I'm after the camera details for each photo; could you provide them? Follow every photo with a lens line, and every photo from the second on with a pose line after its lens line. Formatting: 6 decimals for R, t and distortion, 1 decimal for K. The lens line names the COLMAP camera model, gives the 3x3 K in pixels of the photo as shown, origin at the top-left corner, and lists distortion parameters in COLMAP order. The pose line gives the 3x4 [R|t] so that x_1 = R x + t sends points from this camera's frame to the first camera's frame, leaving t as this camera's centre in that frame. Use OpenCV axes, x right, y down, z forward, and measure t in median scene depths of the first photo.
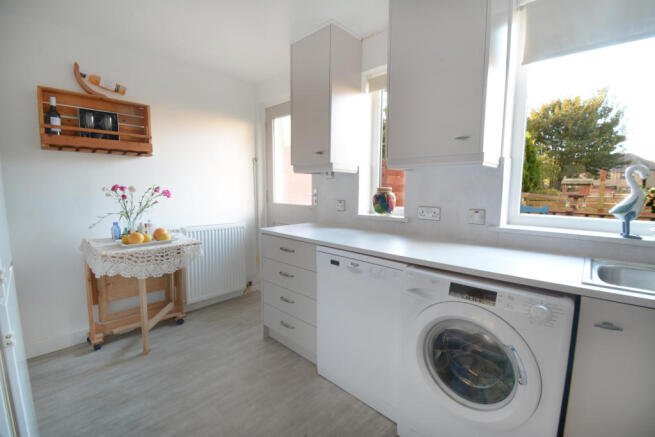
lens RADIAL K [[291.3, 0, 327.5], [0, 291.3, 218.5], [0, 0, 1]] dist [0.016473, -0.019850]
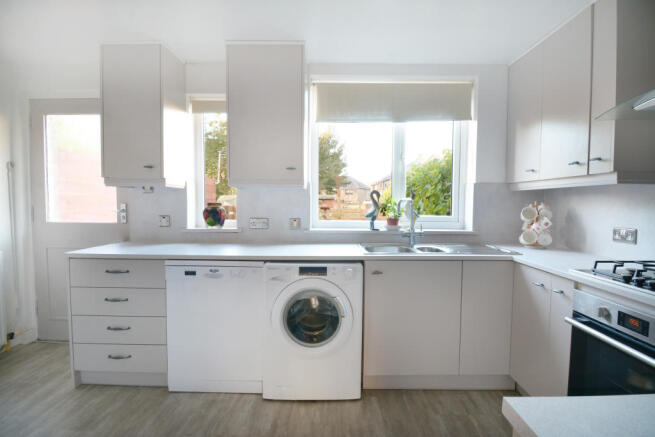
lens RADIAL K [[315.1, 0, 327.5], [0, 315.1, 218.5], [0, 0, 1]] dist [-0.001104, -0.000634]
pose [[0.741980, -0.035317, 0.669491, -0.282041], [0.069124, 0.997319, -0.023998, 0.011496], [-0.666849, 0.064084, 0.742432, -0.155800]]
